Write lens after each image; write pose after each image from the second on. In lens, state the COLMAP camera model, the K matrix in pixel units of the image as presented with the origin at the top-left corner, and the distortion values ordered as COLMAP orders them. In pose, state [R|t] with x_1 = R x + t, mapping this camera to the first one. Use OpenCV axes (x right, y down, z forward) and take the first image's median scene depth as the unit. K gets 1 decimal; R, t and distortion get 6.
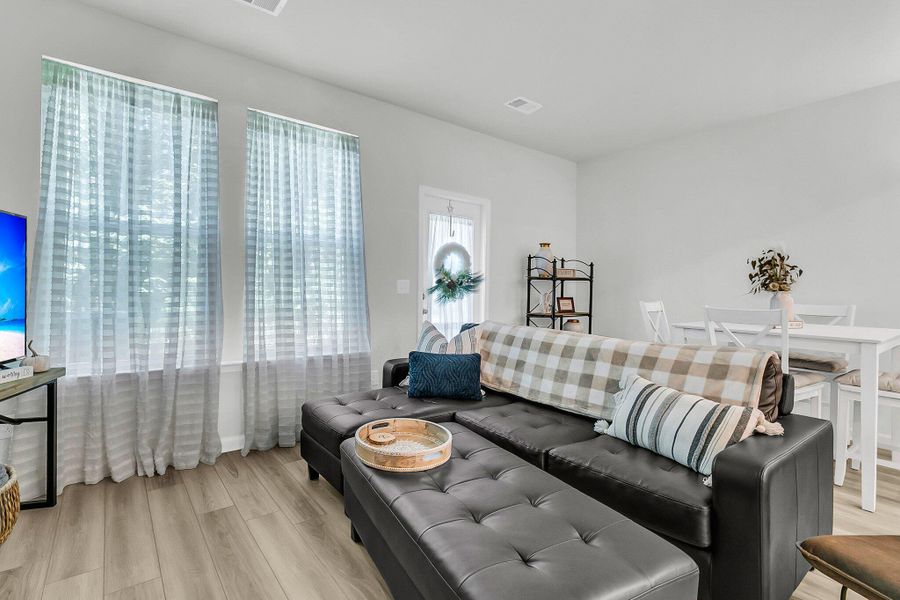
lens RADIAL K [[421.0, 0, 447.6], [0, 421.0, 290.8], [0, 0, 1]] dist [-0.001451, 0.000832]
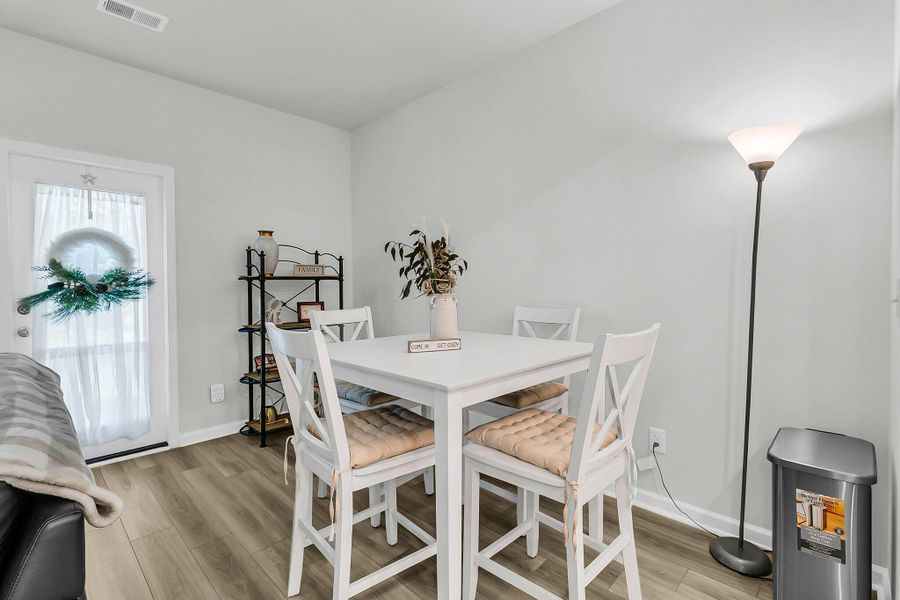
lens RADIAL K [[421.0, 0, 449.9], [0, 421.0, 293.5], [0, 0, 1]] dist [-0.001451, 0.000832]
pose [[0.988733, -0.023500, 0.147831, 0.584245], [0.021848, 0.999680, 0.012786, -0.006112], [-0.148084, -0.009412, 0.988930, 0.290066]]
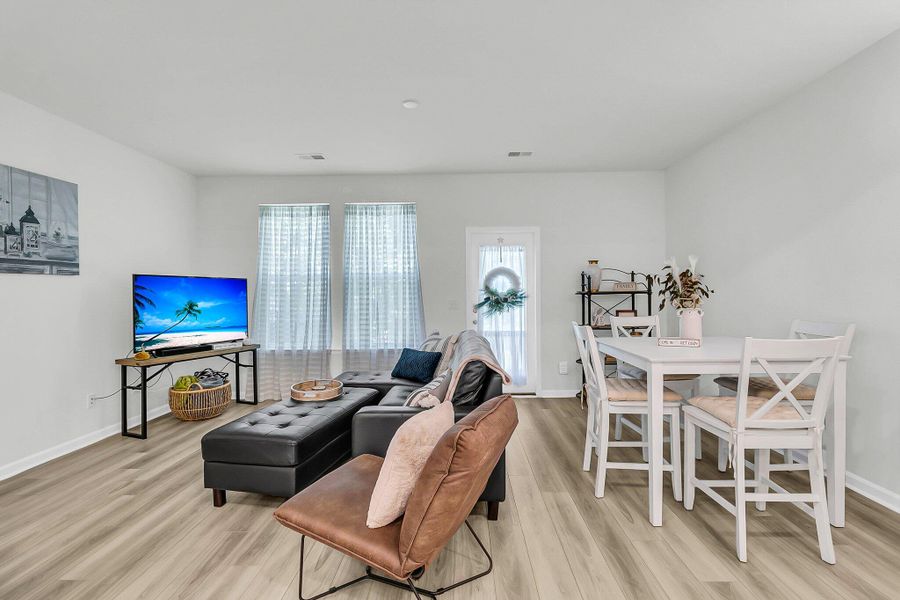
lens RADIAL K [[421.0, 0, 457.4], [0, 421.0, 293.7], [0, 0, 1]] dist [-0.001451, 0.000832]
pose [[0.794637, -0.022278, -0.606676, 0.805786], [0.016223, 0.999749, -0.015463, -0.022285], [0.606868, 0.002445, 0.794799, -0.089450]]
